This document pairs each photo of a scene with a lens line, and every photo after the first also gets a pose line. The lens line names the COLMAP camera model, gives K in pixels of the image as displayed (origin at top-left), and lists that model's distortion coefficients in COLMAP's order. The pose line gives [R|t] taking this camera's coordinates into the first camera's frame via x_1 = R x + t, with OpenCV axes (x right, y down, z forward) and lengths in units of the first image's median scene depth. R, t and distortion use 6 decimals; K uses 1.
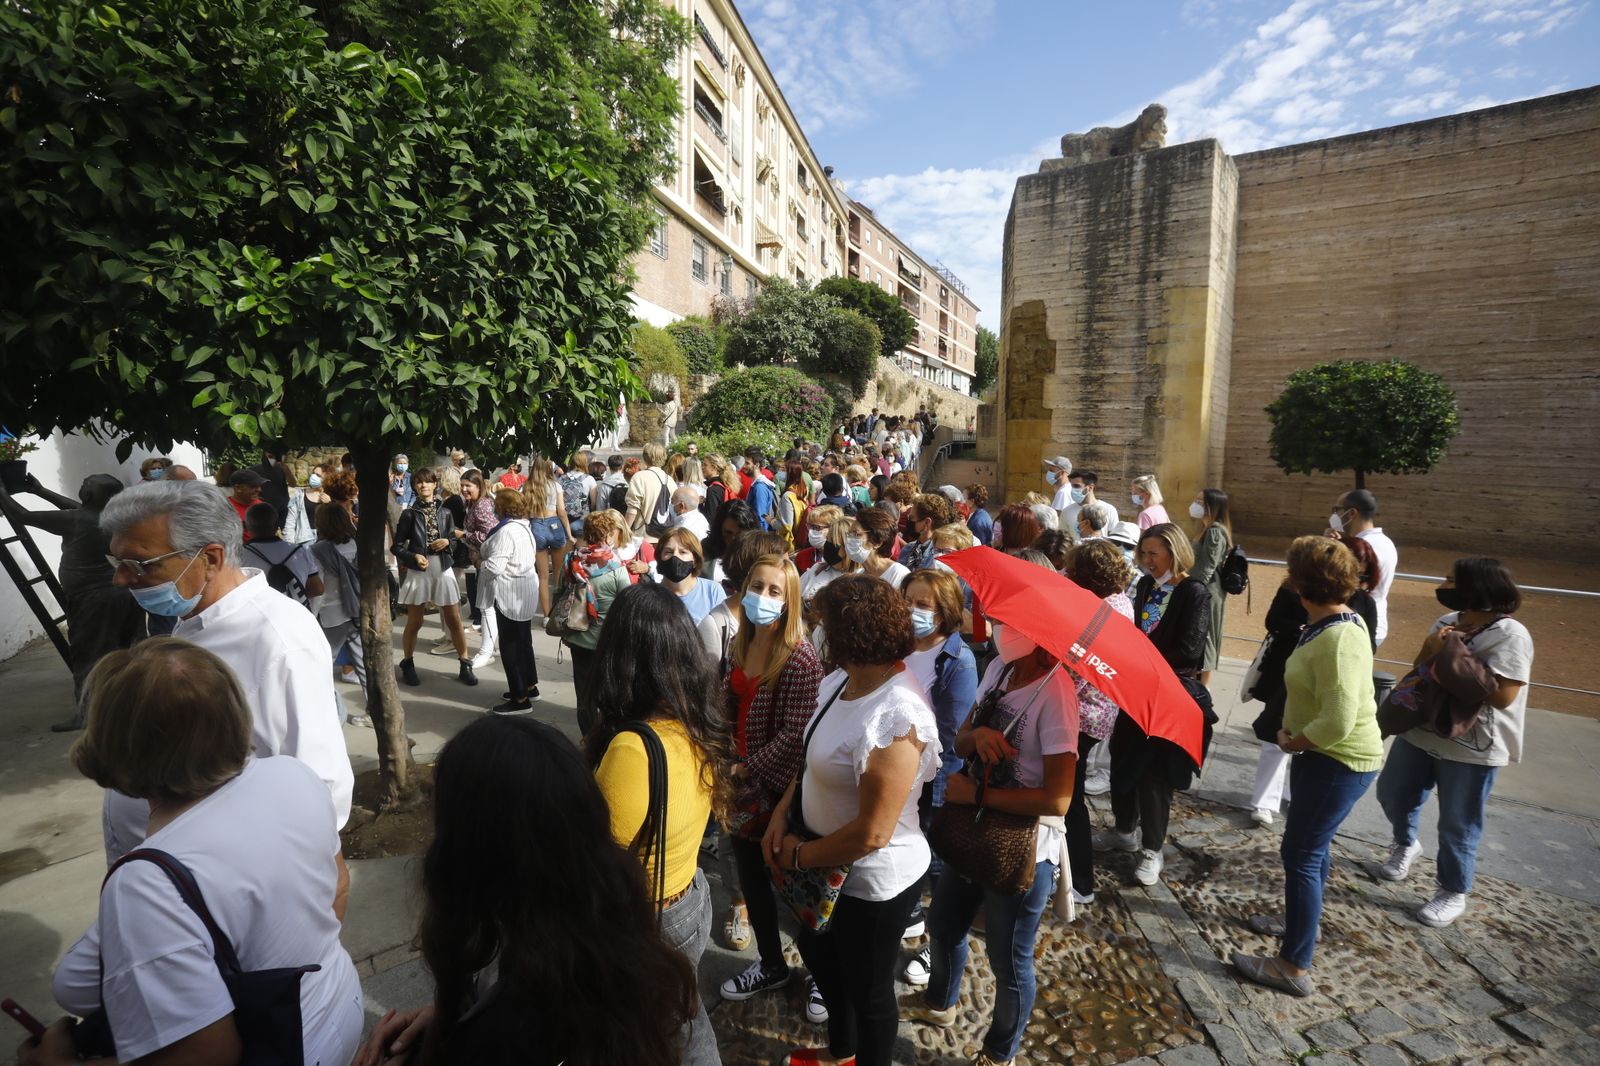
lens RADIAL K [[747.2, 0, 797.6], [0, 747.2, 554.2], [0, 0, 1]] dist [-0.077231, 0.029926]
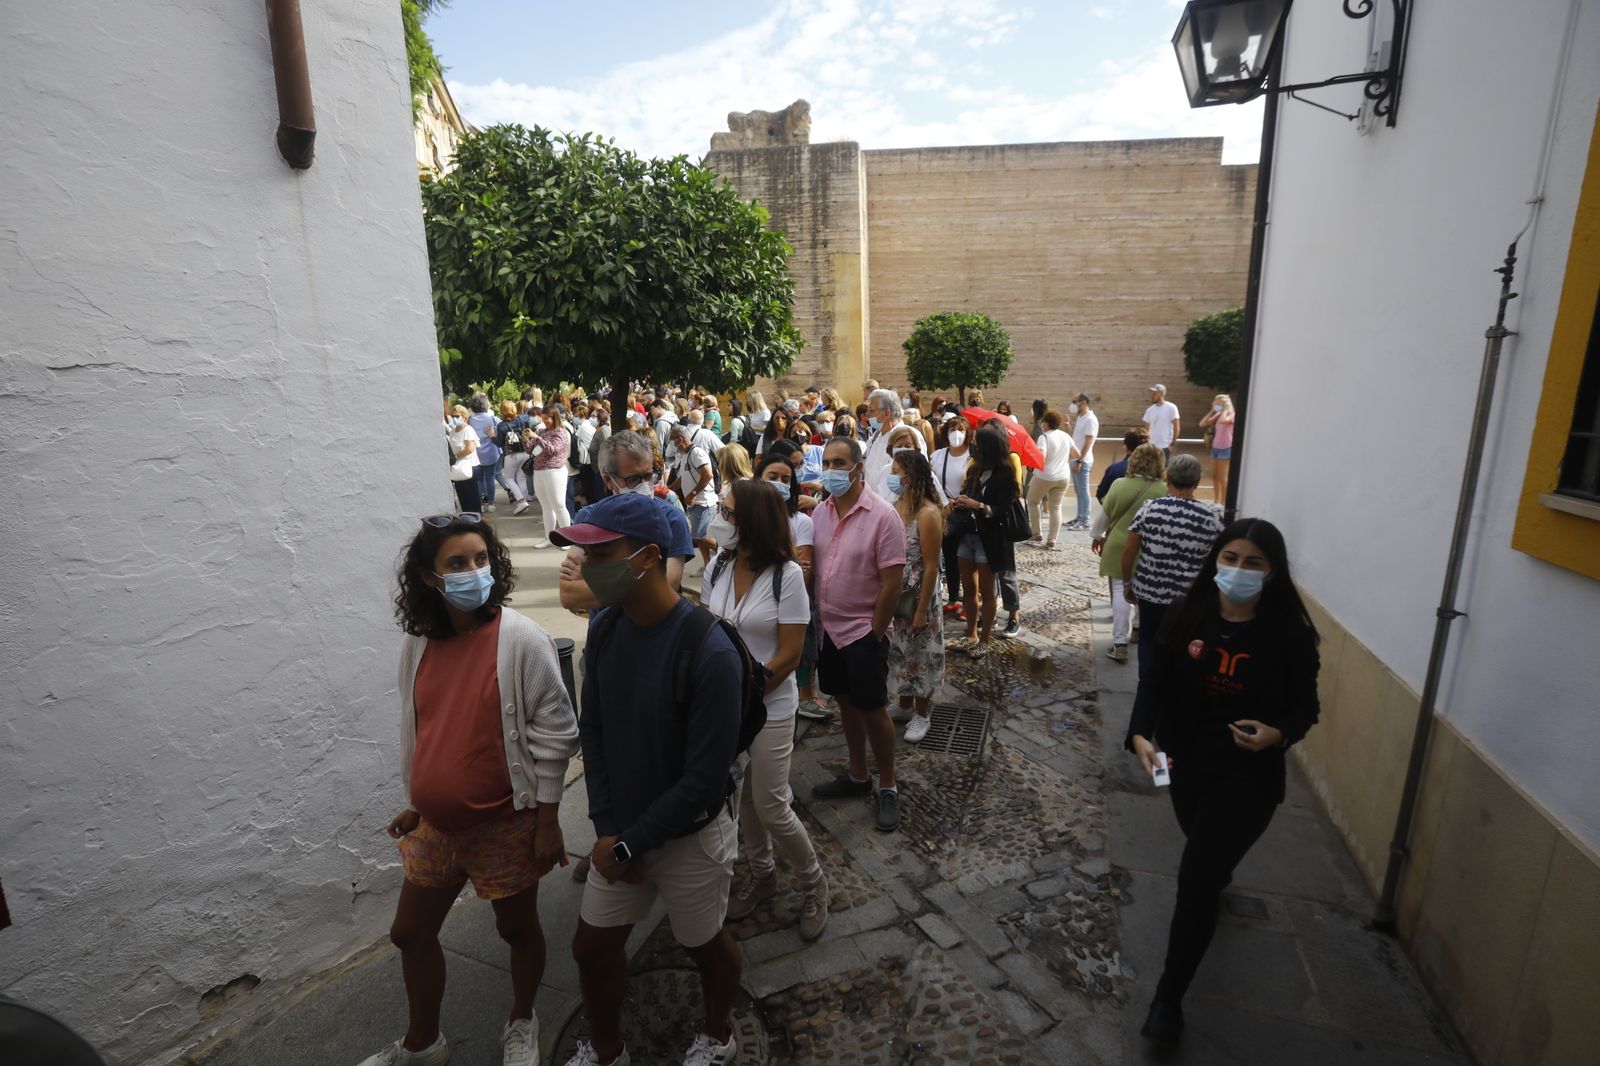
lens RADIAL K [[747.2, 0, 797.6], [0, 747.2, 554.2], [0, 0, 1]] dist [-0.077231, 0.029926]
pose [[0.864342, -0.139840, 0.483071, -0.267036], [0.096819, 0.988864, 0.113022, 0.016882], [-0.493497, -0.050920, 0.868256, -0.158569]]
